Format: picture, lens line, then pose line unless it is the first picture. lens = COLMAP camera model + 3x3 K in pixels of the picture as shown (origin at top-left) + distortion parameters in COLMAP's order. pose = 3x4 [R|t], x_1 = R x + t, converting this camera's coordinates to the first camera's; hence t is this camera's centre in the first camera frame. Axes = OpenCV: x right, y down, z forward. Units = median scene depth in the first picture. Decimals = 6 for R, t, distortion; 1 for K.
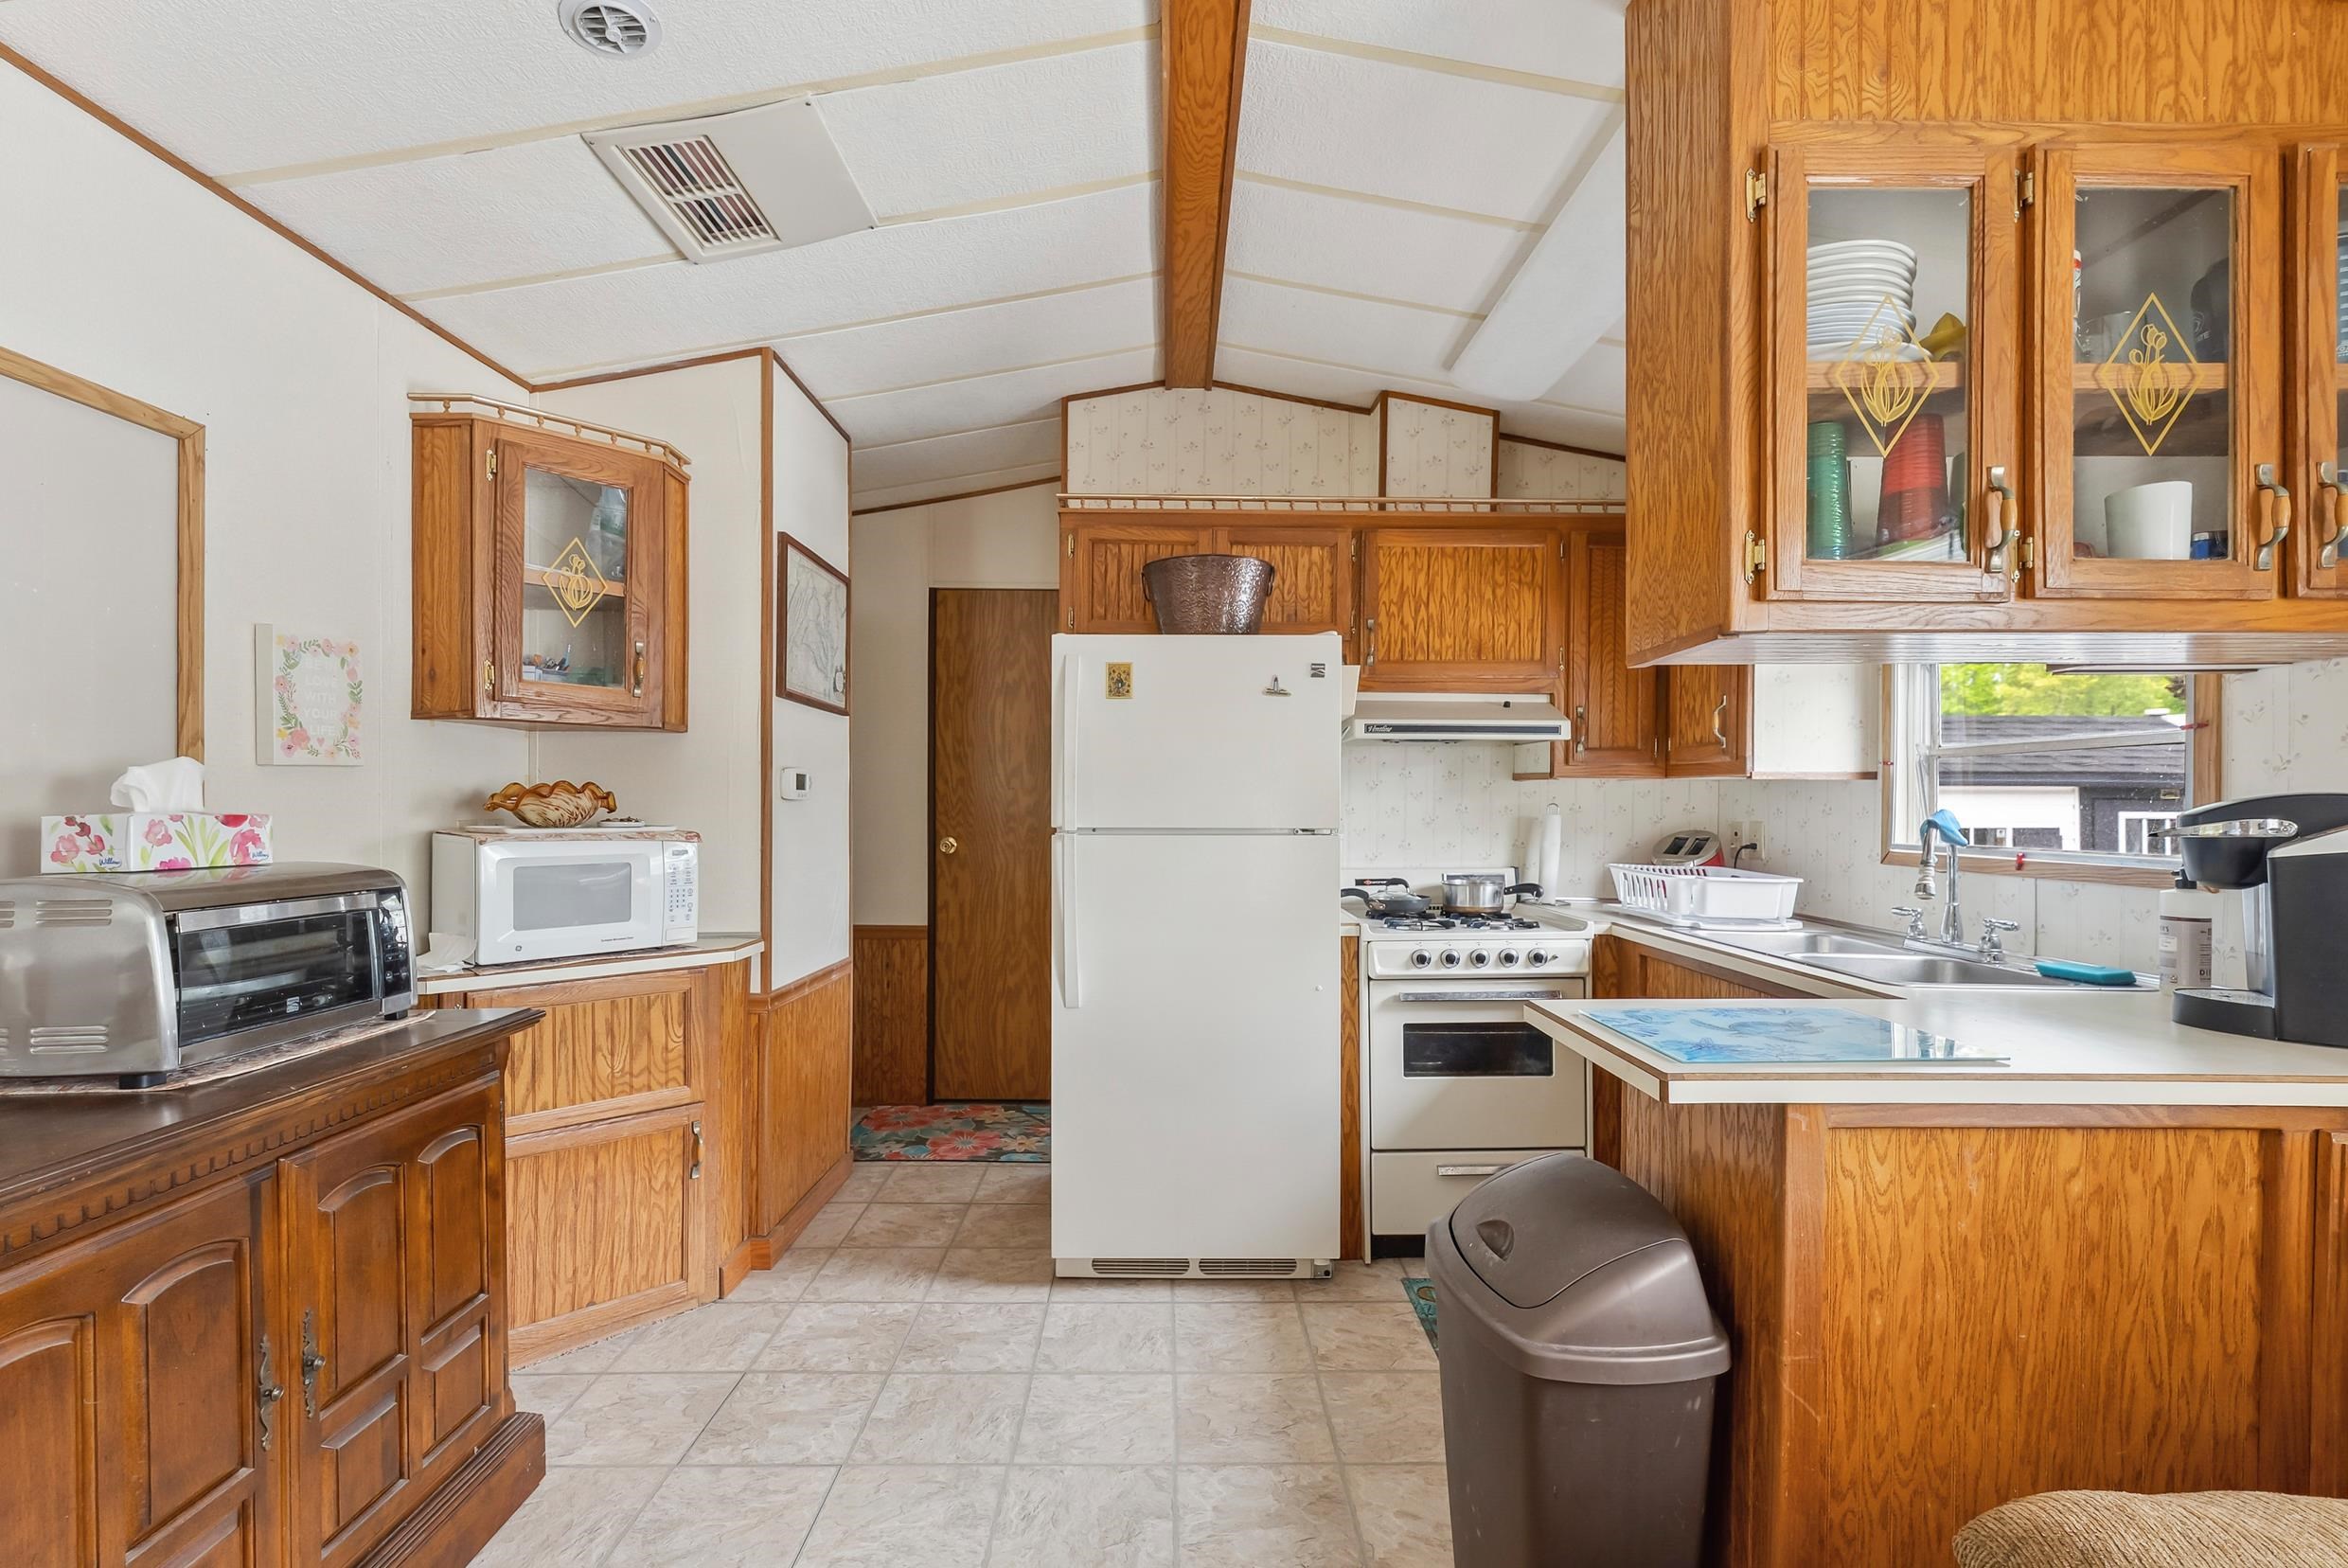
lens RADIAL K [[985.0, 0, 1167.7], [0, 985.0, 804.8], [0, 0, 1]] dist [-0.000153, 0.000078]
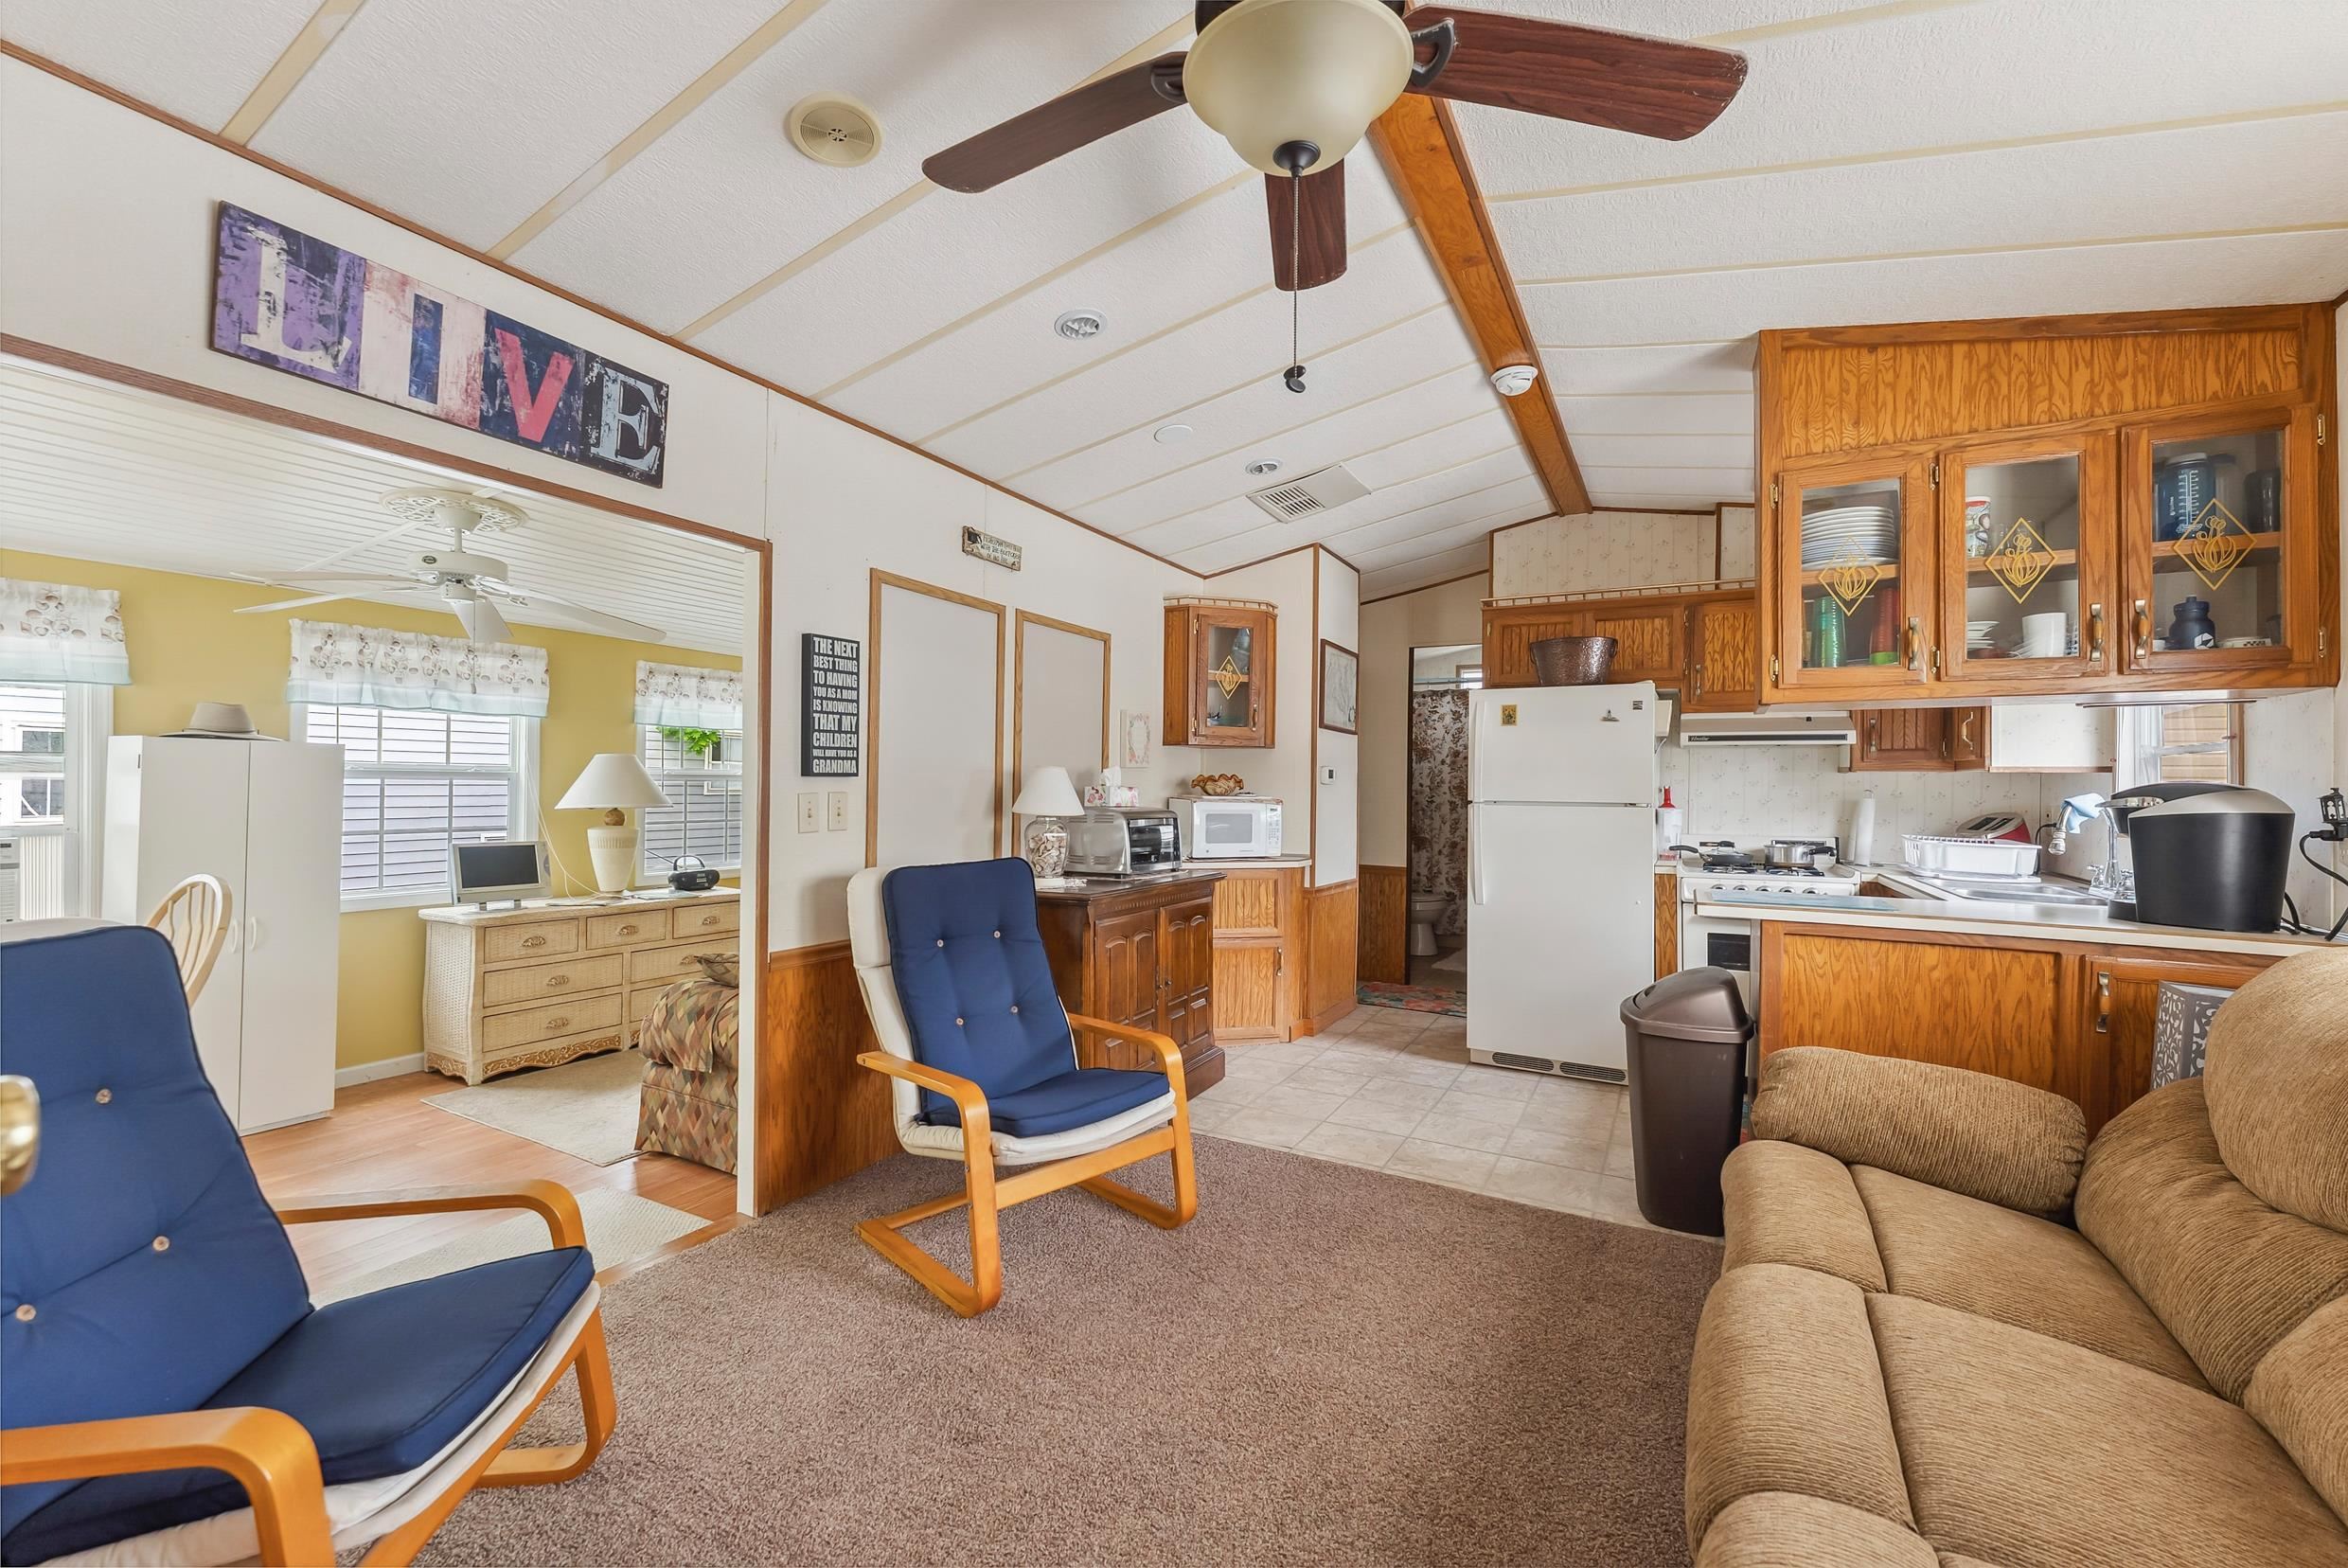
lens RADIAL K [[939.5, 0, 1170.5], [0, 939.5, 780.4], [0, 0, 1]] dist [-0.000156, -0.002203]
pose [[0.871378, 0.003493, -0.490601, 0.257403], [-0.010478, 0.999879, -0.011490, 0.013415], [0.490501, 0.015152, 0.871309, -0.767584]]
